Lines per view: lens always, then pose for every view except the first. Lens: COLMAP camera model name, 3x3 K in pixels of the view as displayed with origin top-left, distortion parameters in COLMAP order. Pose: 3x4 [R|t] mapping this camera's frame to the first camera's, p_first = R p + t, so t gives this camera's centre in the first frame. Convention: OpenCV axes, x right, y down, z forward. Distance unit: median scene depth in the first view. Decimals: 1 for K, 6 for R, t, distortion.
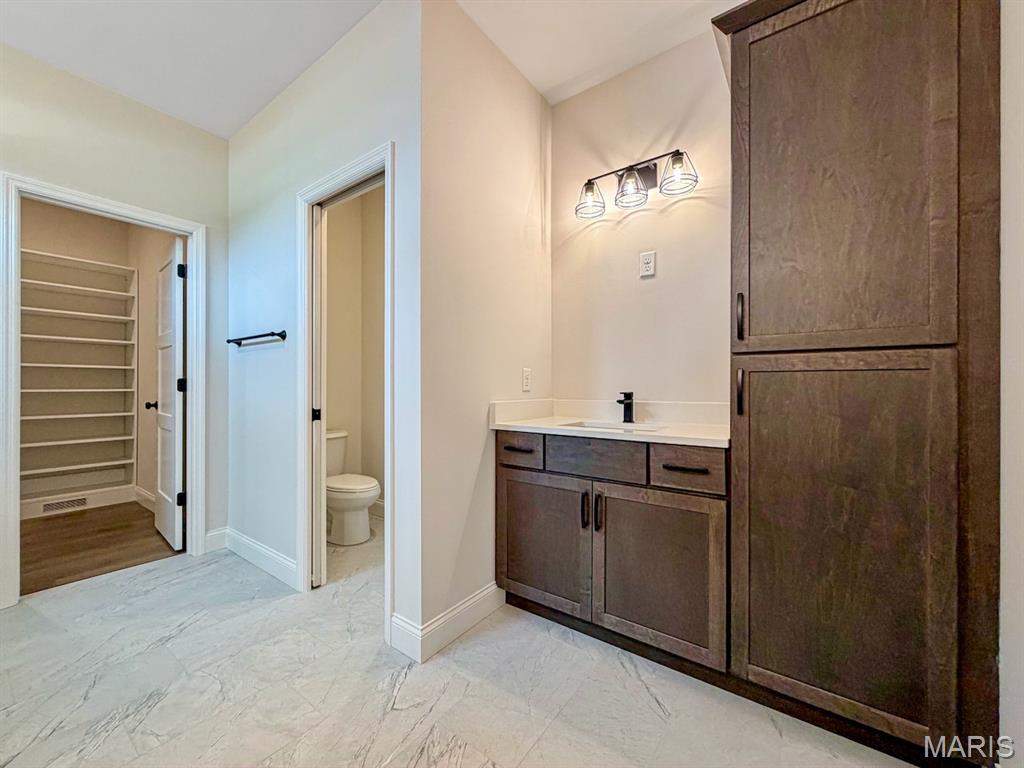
lens RADIAL K [[408.6, 0, 507.8], [0, 408.6, 385.0], [0, 0, 1]] dist [0.000815, 0.000047]
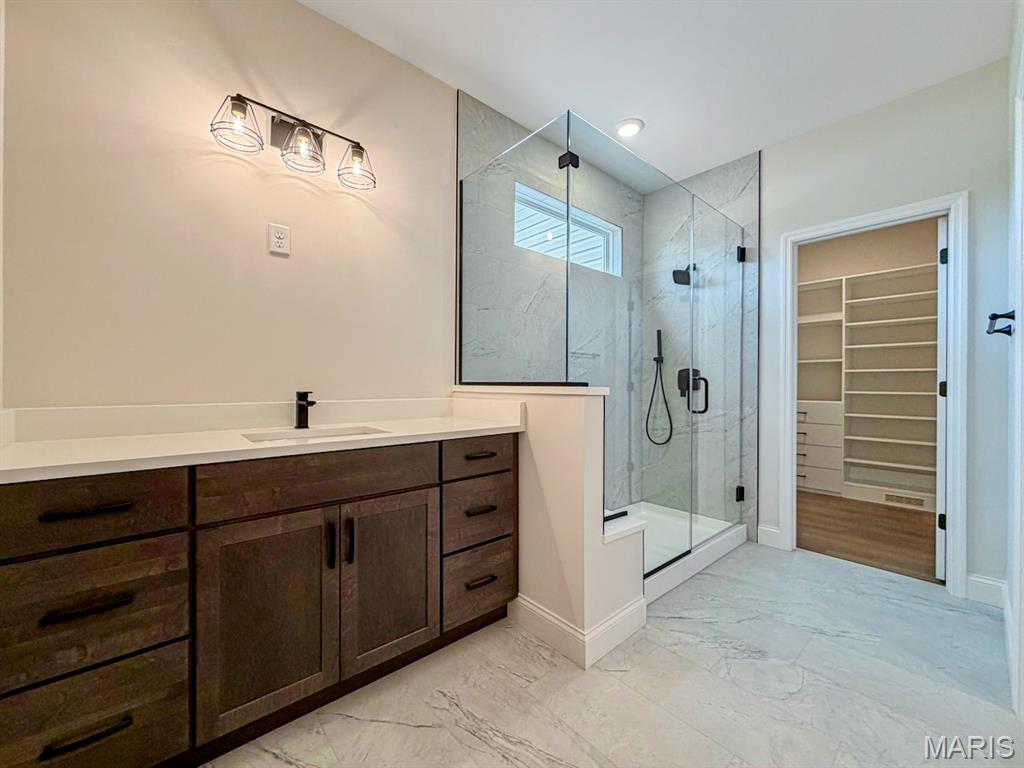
lens RADIAL K [[408.6, 0, 510.1], [0, 408.6, 382.8], [0, 0, 1]] dist [0.000815, 0.000047]
pose [[-0.216309, -0.007425, -0.976297, 0.243087], [-0.001918, 0.999972, -0.007180, -0.004438], [0.976323, 0.000320, -0.216317, 0.302851]]
